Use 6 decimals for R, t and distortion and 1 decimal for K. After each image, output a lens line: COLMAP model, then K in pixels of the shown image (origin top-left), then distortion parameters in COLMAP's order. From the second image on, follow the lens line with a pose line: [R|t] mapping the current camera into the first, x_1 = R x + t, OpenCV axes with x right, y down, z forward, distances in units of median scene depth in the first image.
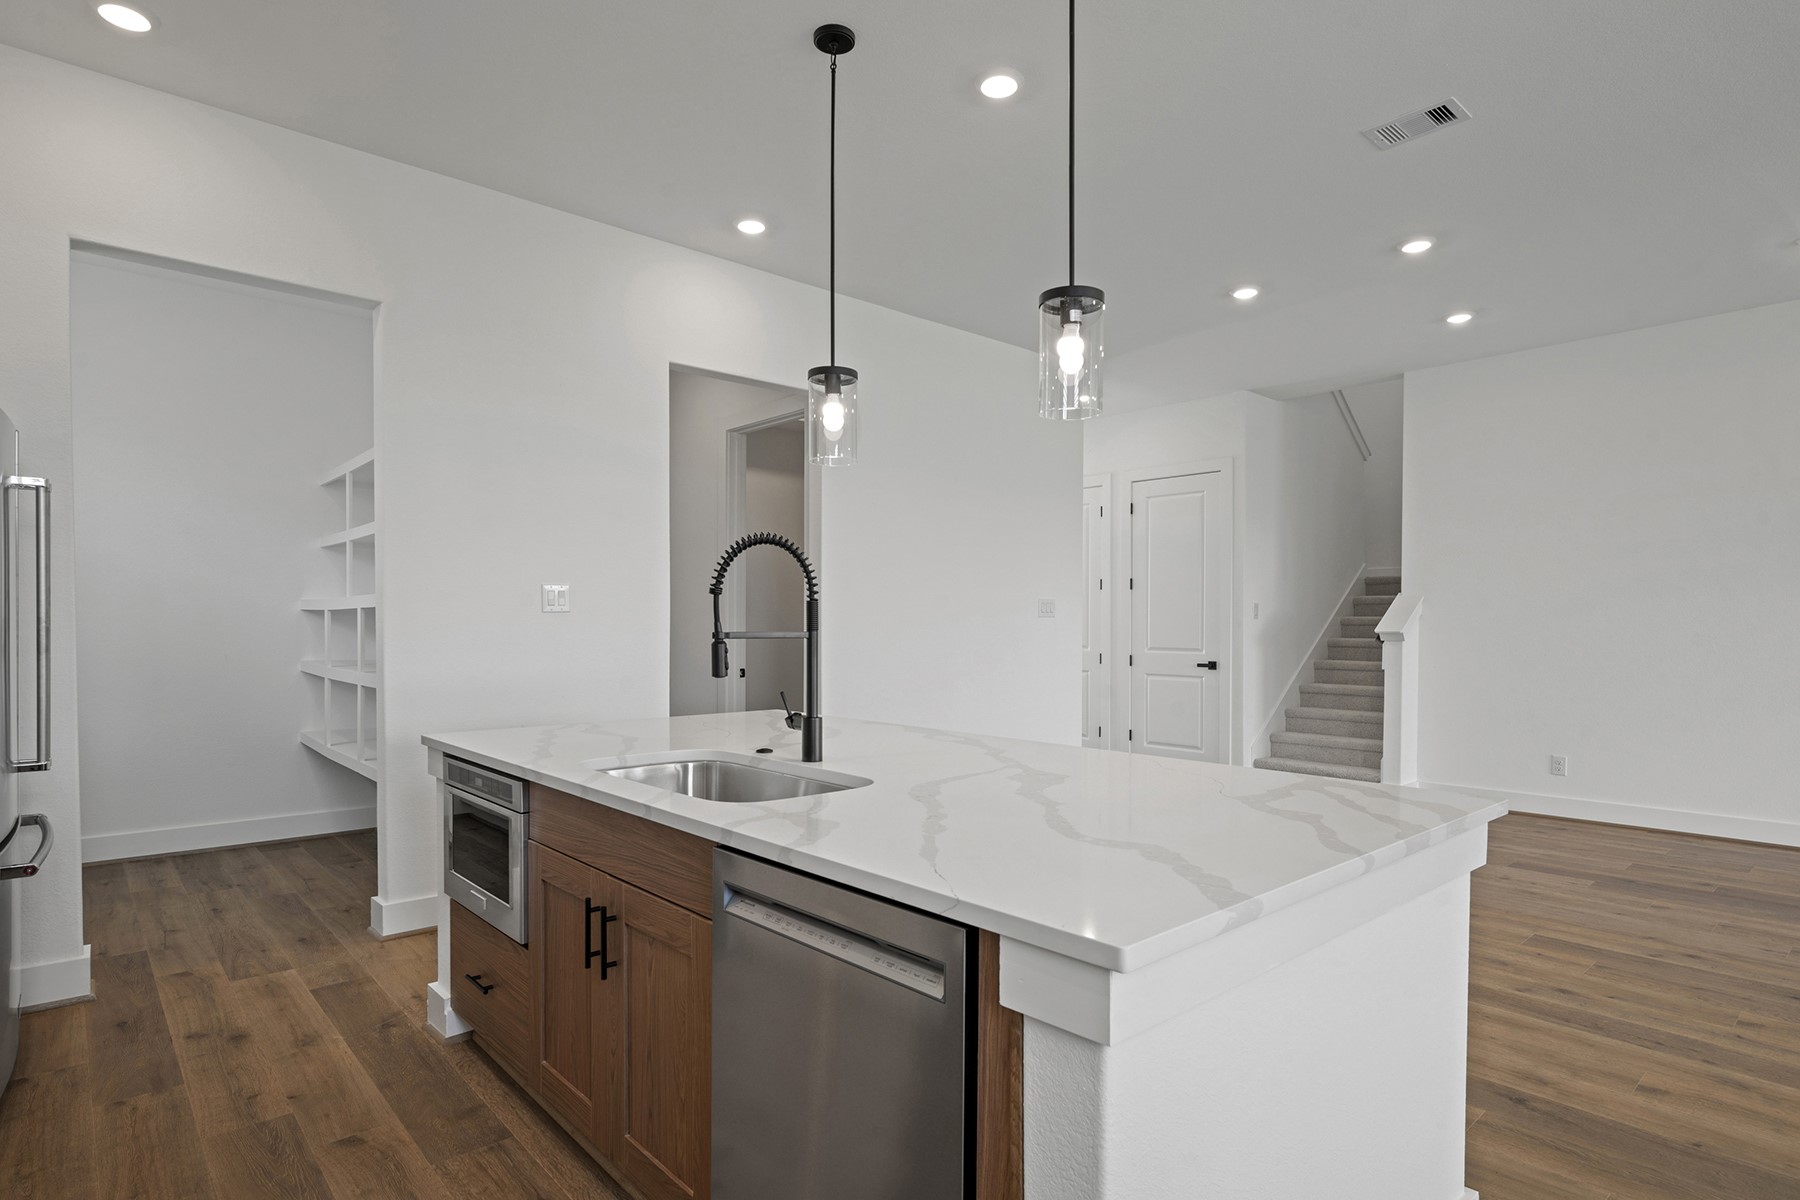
lens RADIAL K [[953.3, 0, 899.6], [0, 953.3, 614.5], [0, 0, 1]] dist [-0.002922, -0.000199]
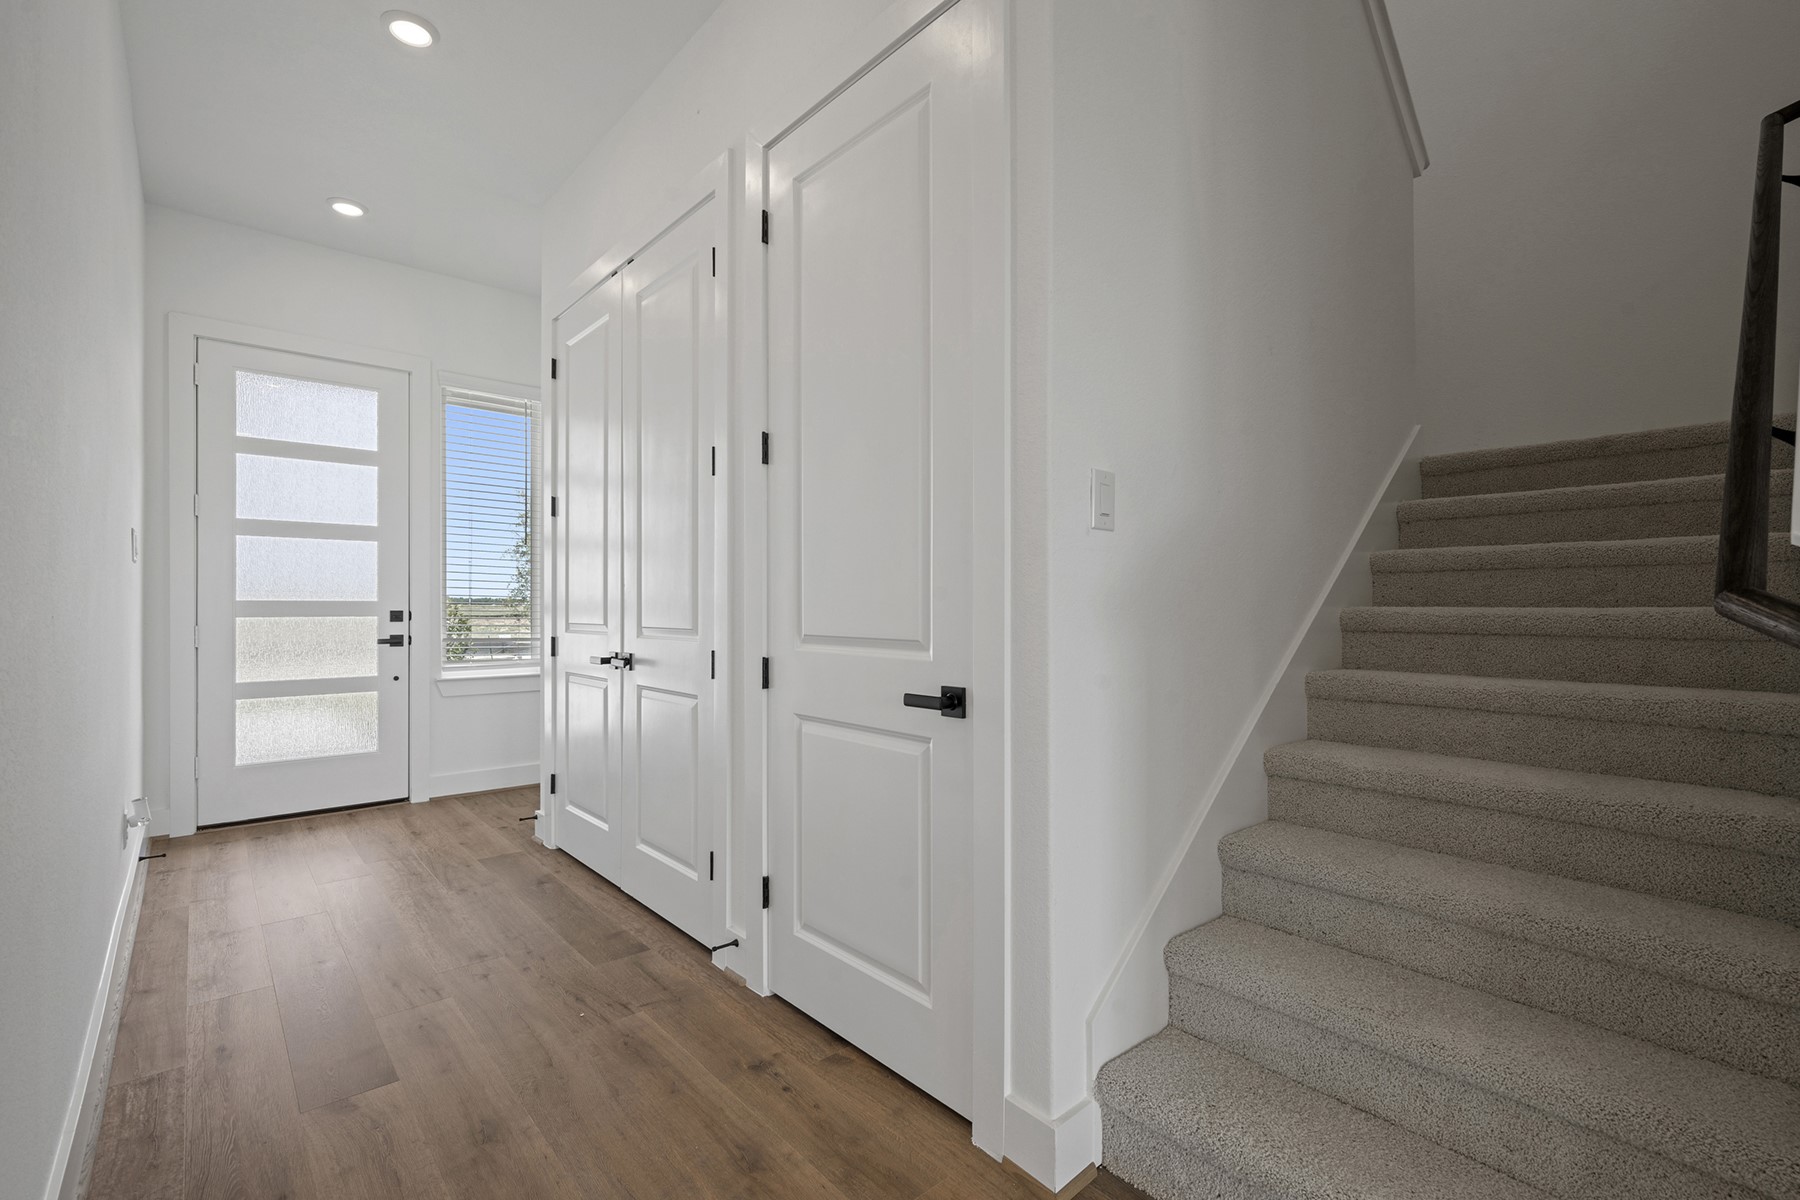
lens RADIAL K [[811.9, 0, 900.5], [0, 811.9, 600.0], [0, 0, 1]] dist [-0.000195, -0.000122]
pose [[0.999949, -0.006362, -0.007867, 0.305204], [0.006310, 0.999958, -0.006625, 0.024615], [0.007909, 0.006575, 0.999947, 0.738958]]
